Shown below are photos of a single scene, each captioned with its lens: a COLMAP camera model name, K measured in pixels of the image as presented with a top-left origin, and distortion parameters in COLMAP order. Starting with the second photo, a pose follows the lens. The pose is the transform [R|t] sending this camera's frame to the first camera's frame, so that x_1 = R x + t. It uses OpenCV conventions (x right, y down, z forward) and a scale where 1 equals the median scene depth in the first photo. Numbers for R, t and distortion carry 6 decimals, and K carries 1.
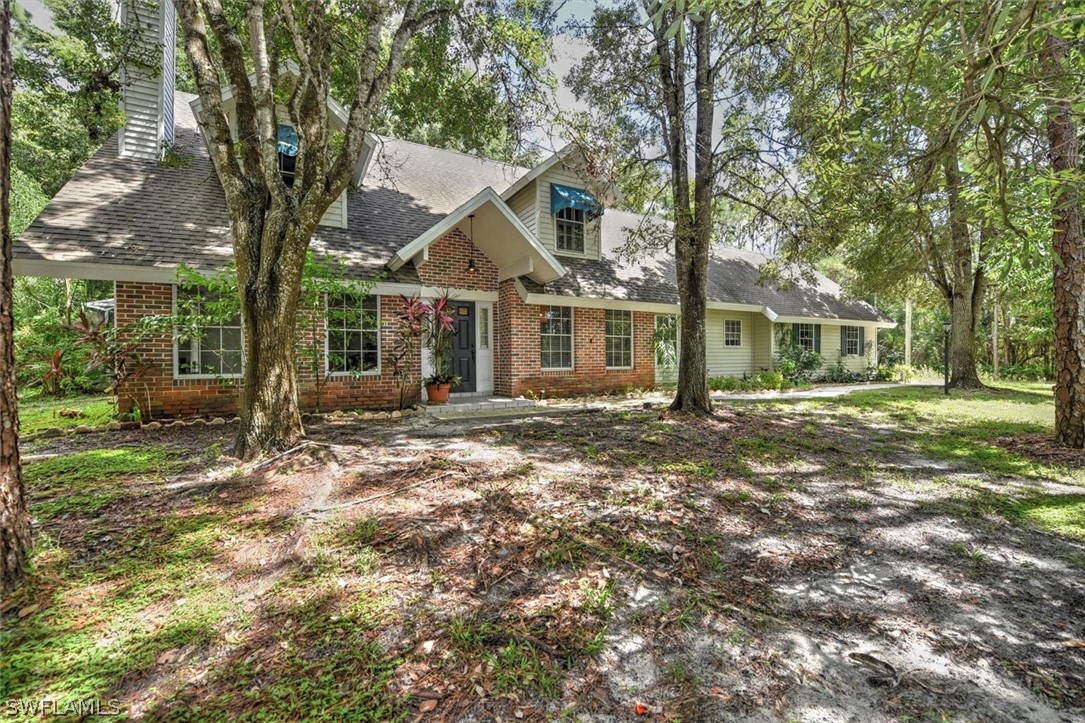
lens RADIAL K [[439.4, 0, 541.0], [0, 439.4, 358.9], [0, 0, 1]] dist [-0.010572, -0.001205]
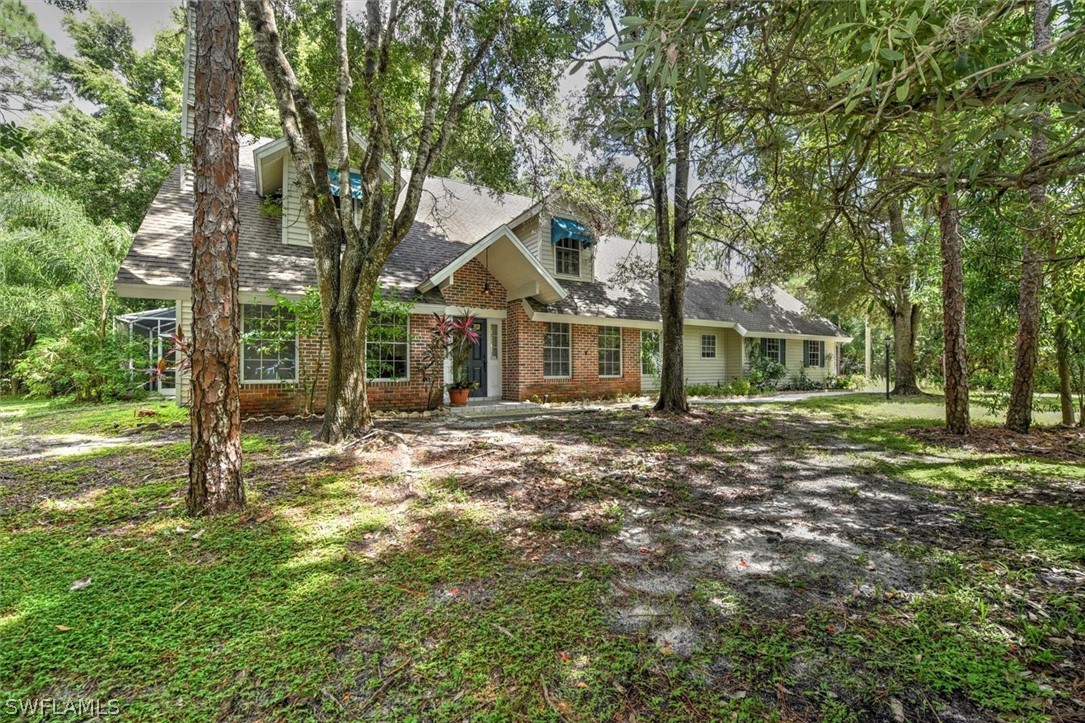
lens RADIAL K [[439.4, 0, 542.0], [0, 439.4, 364.3], [0, 0, 1]] dist [-0.010572, -0.001205]
pose [[0.999174, 0.002256, 0.040563, -0.083777], [-0.001635, 0.999881, -0.015312, 0.012080], [-0.040593, 0.015234, 0.999060, -0.255524]]
